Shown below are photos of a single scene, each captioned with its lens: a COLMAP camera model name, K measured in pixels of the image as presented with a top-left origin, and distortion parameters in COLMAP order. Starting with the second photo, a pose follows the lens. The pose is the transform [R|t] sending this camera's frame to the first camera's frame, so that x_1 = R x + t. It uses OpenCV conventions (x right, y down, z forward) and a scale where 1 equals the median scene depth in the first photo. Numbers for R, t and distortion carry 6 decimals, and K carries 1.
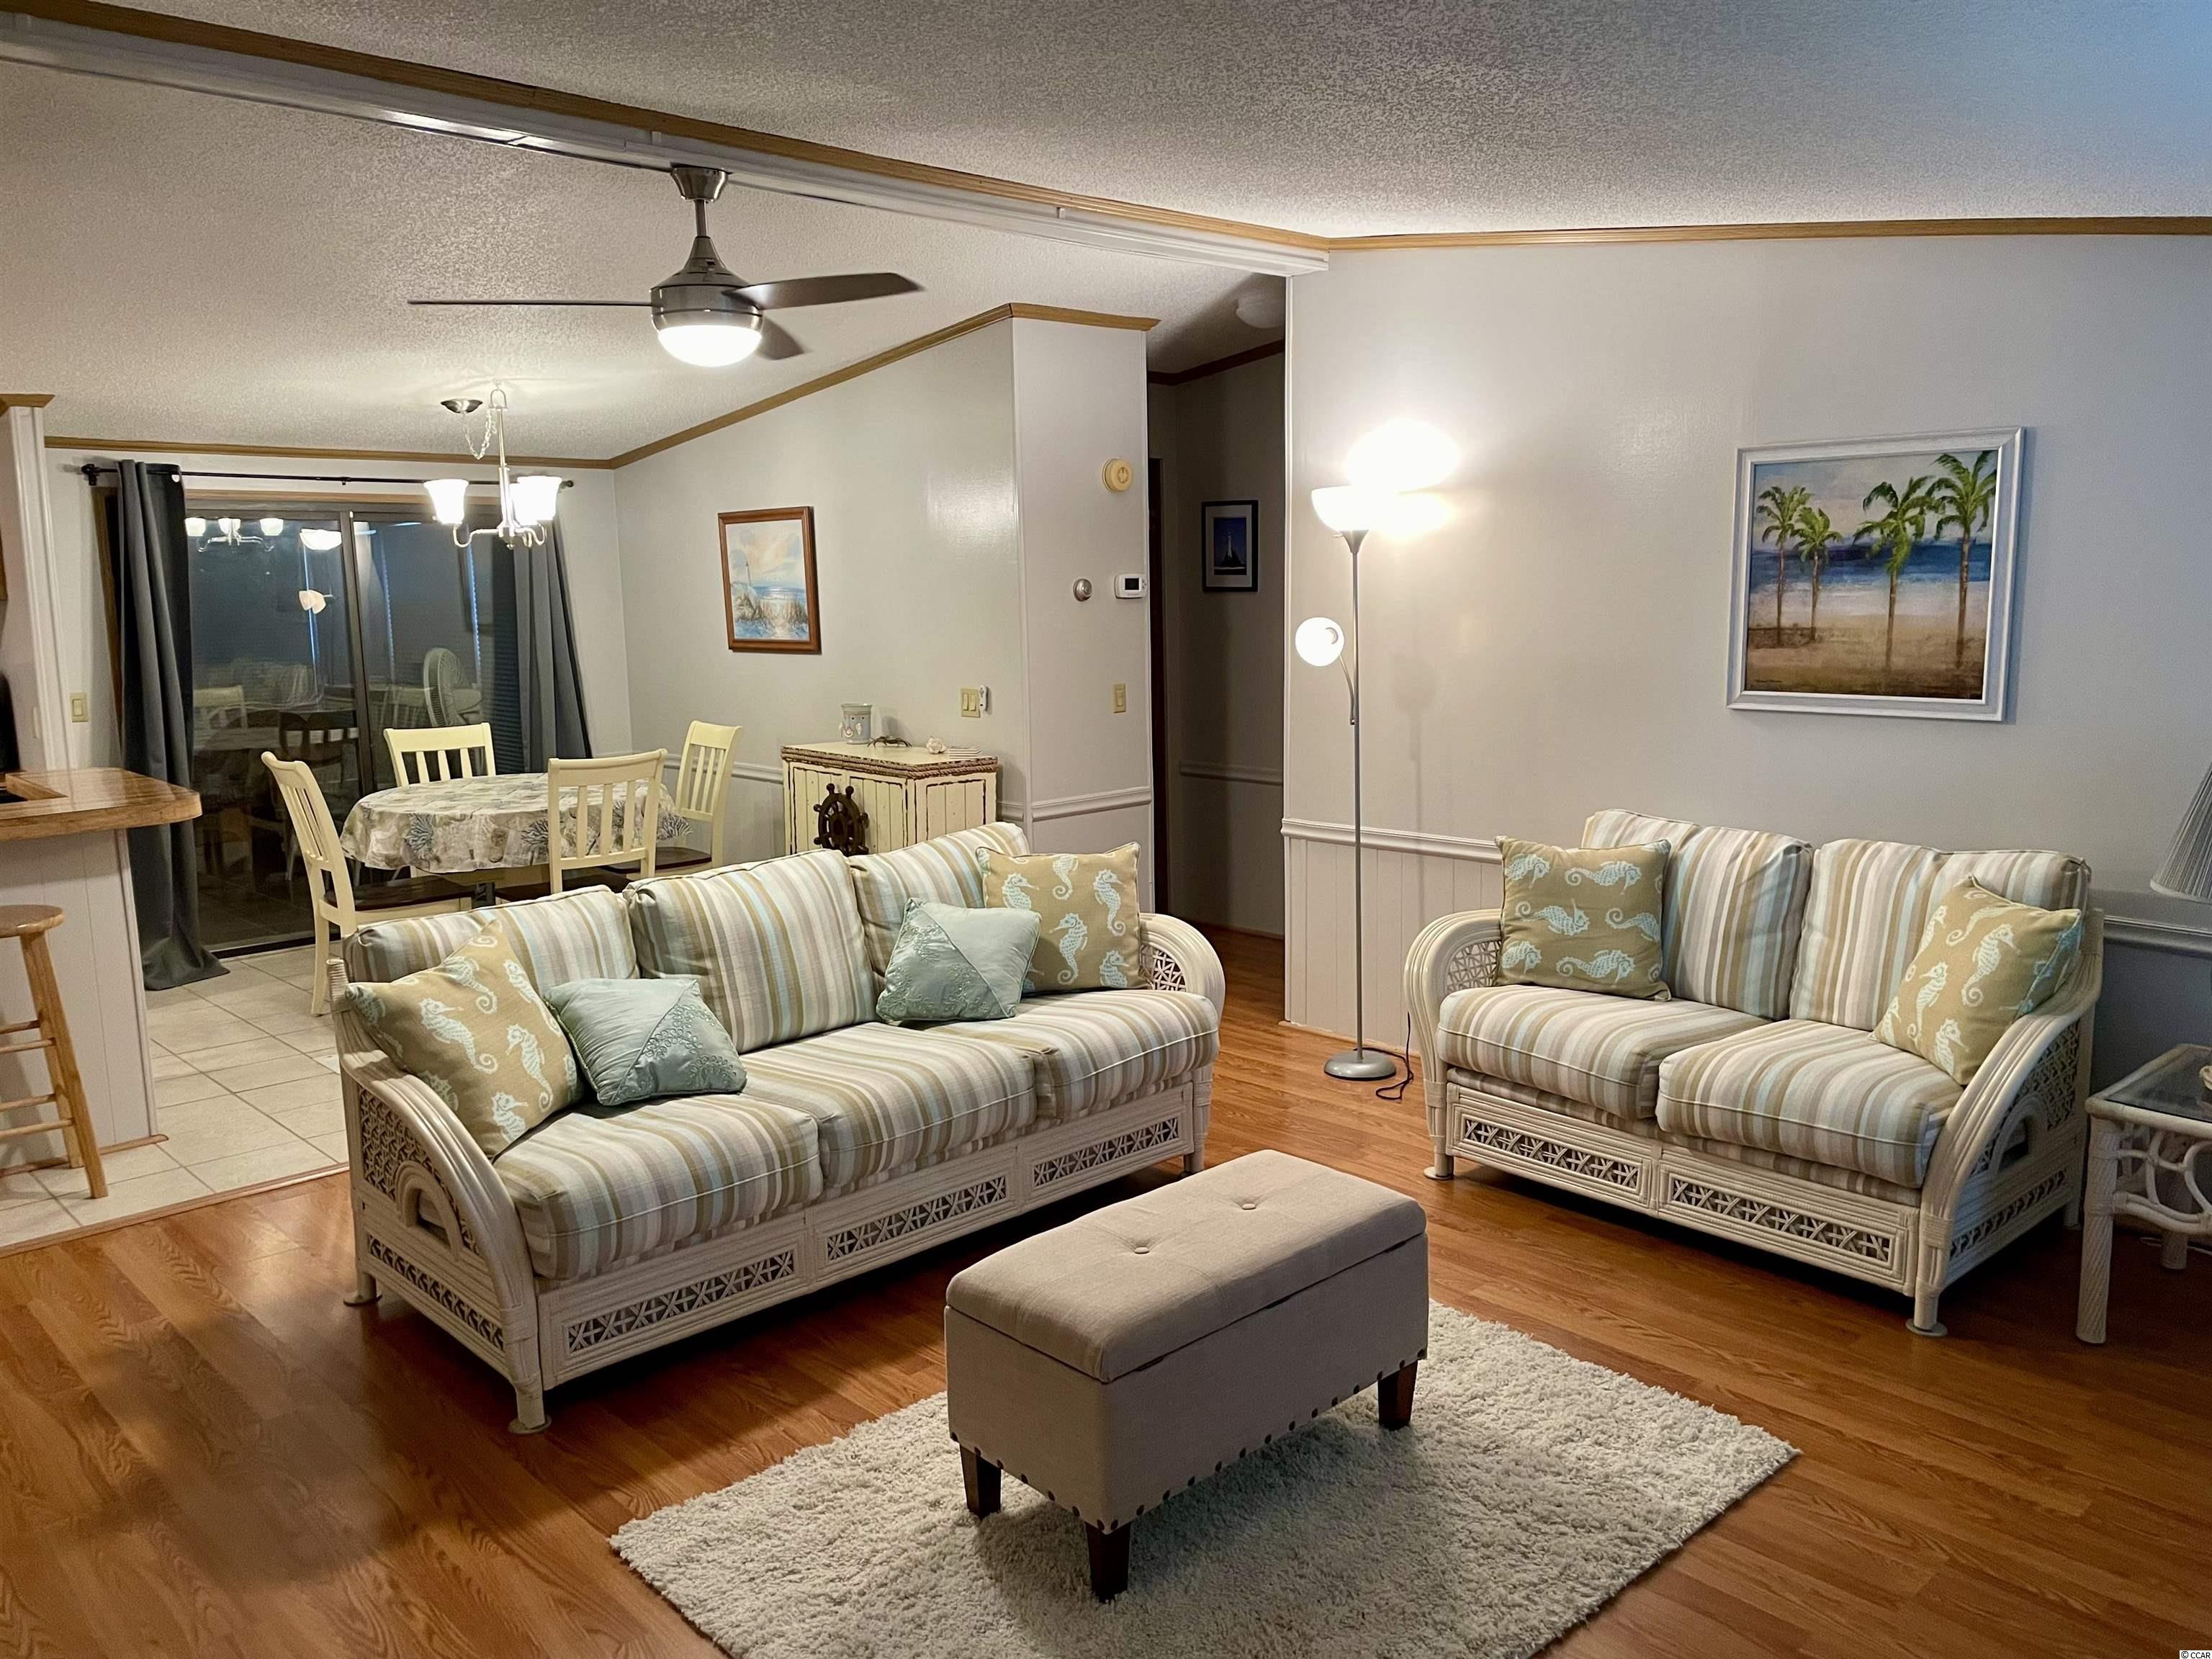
lens RADIAL K [[1683.6, 0, 1103.8], [0, 1683.6, 837.5], [0, 0, 1]] dist [0.051527, -0.042905]
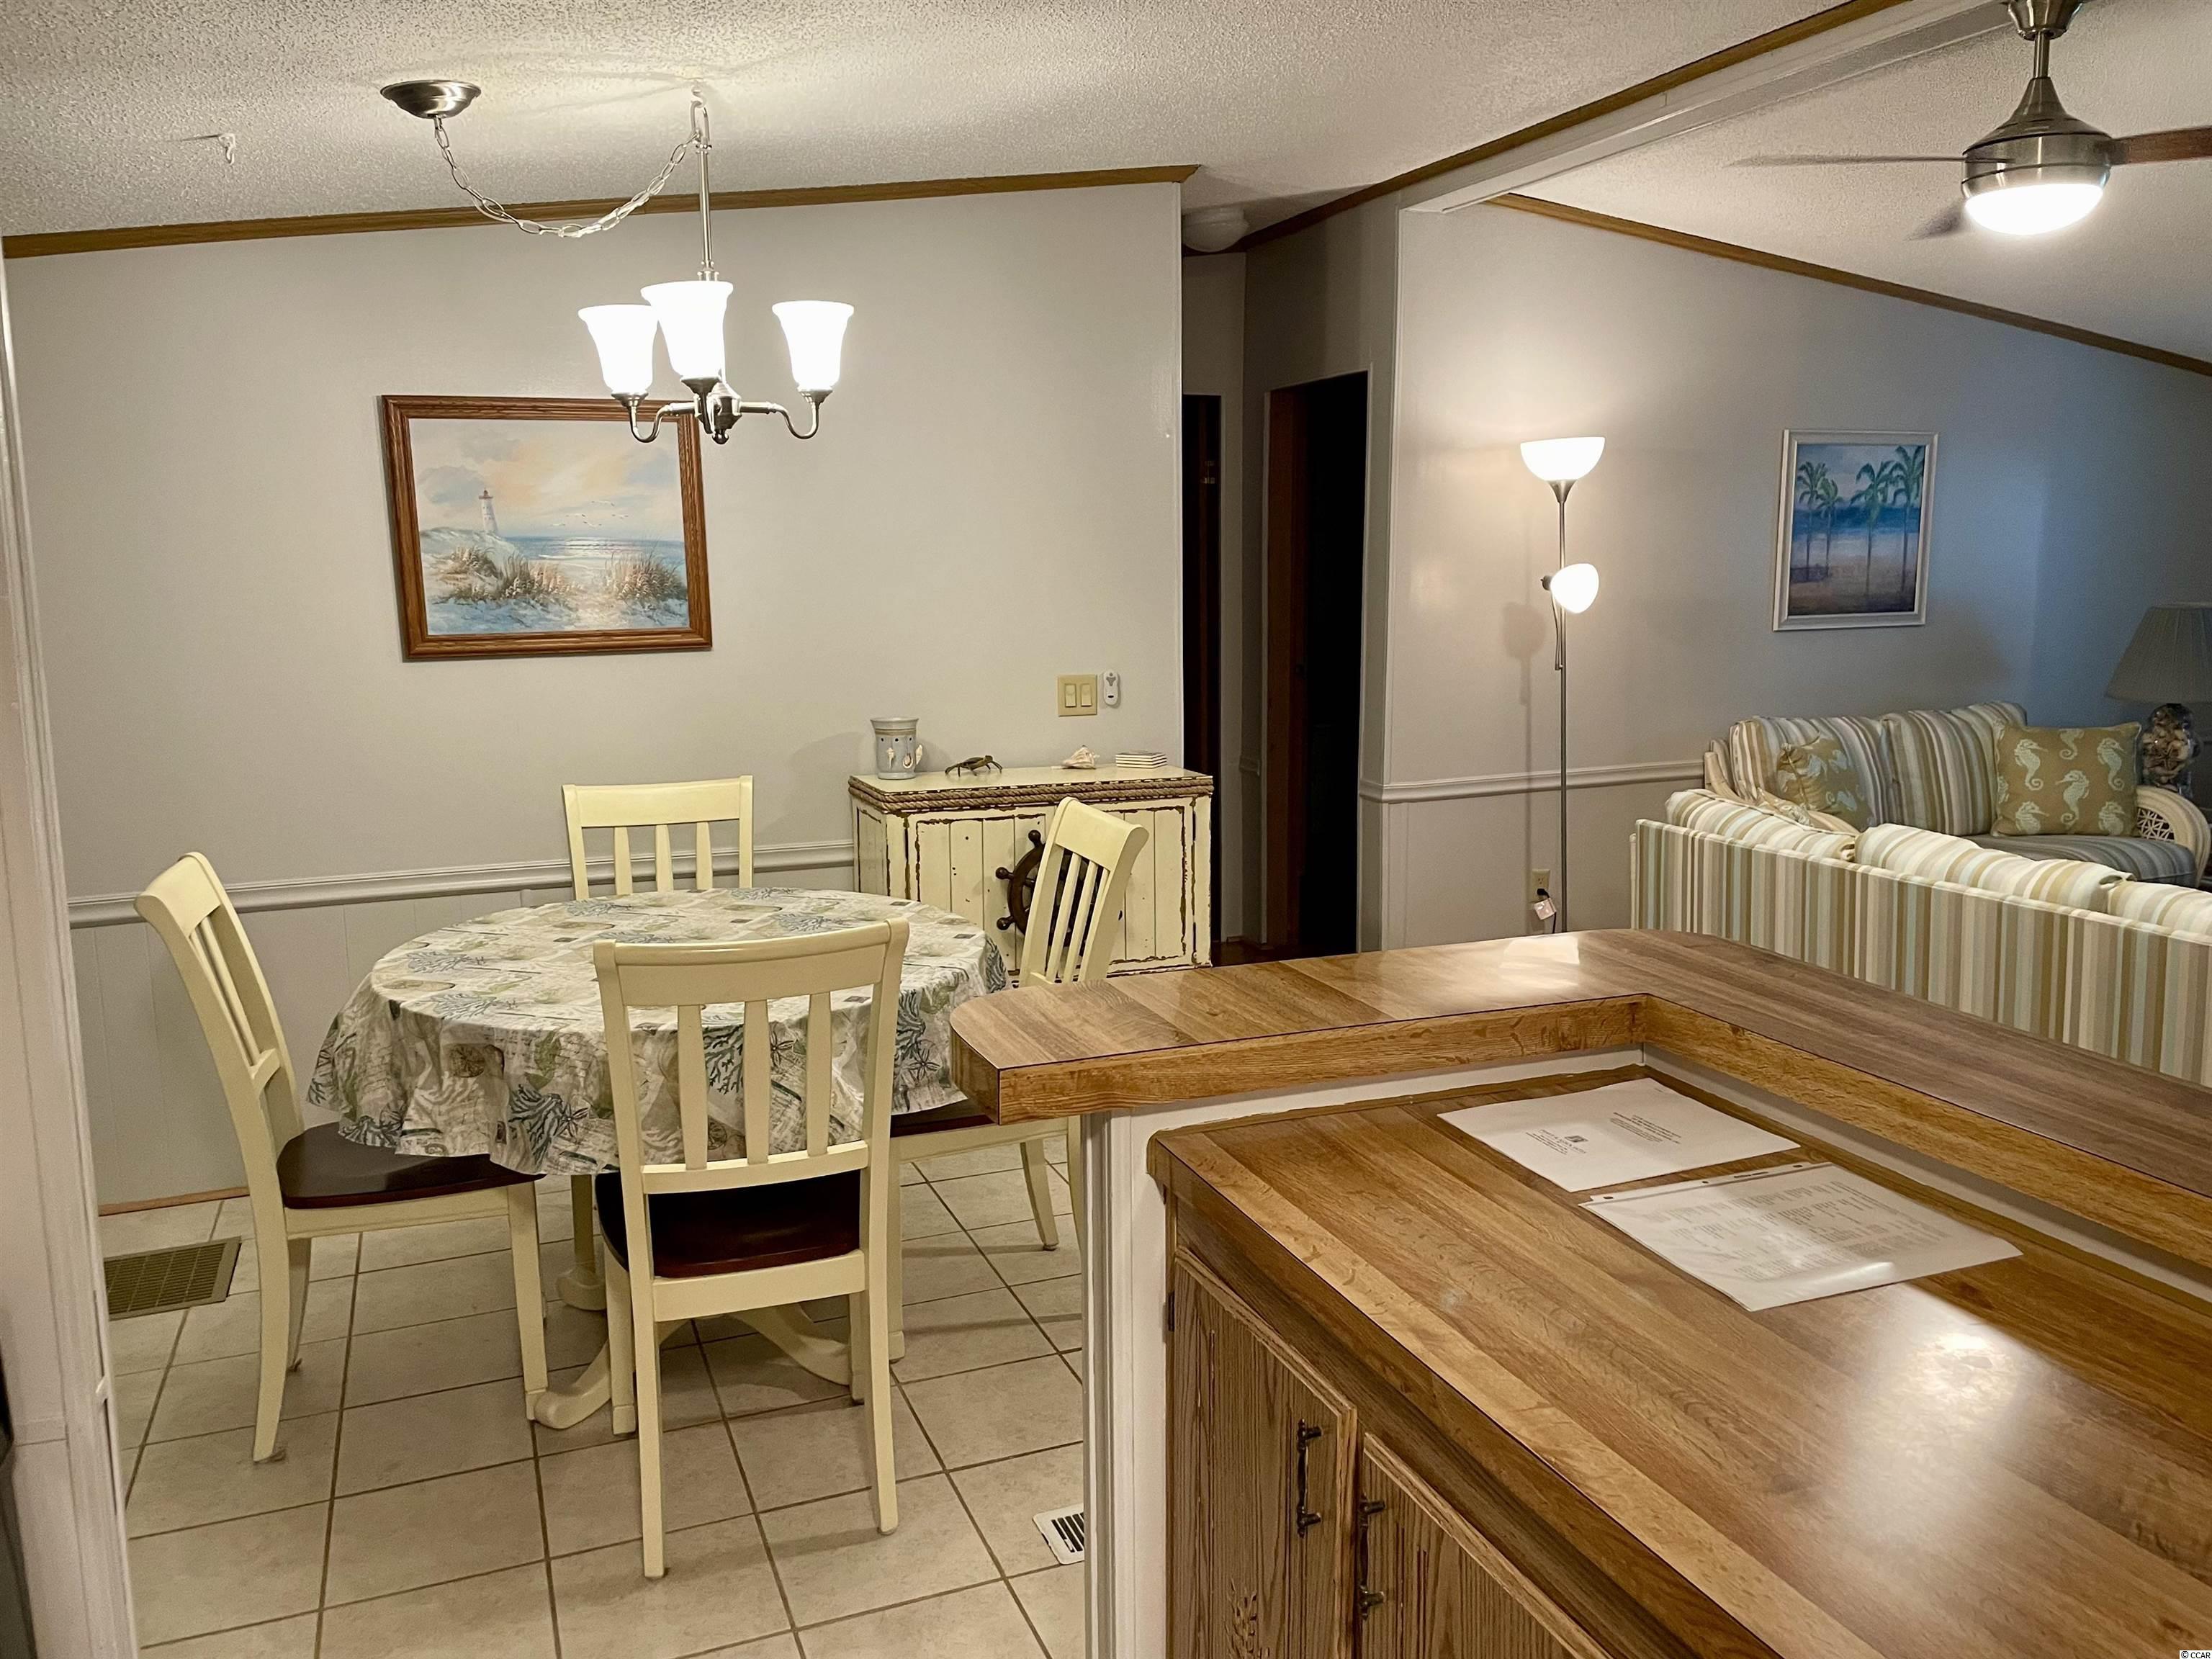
lens RADIAL K [[1683.6, 0, 1108.4], [0, 1683.6, 814.8], [0, 0, 1]] dist [0.051527, -0.042905]
pose [[0.370946, -0.133947, 0.918944, -1.054319], [0.148499, 0.985365, 0.083685, -0.124417], [-0.916704, 0.105419, 0.385408, 1.000921]]
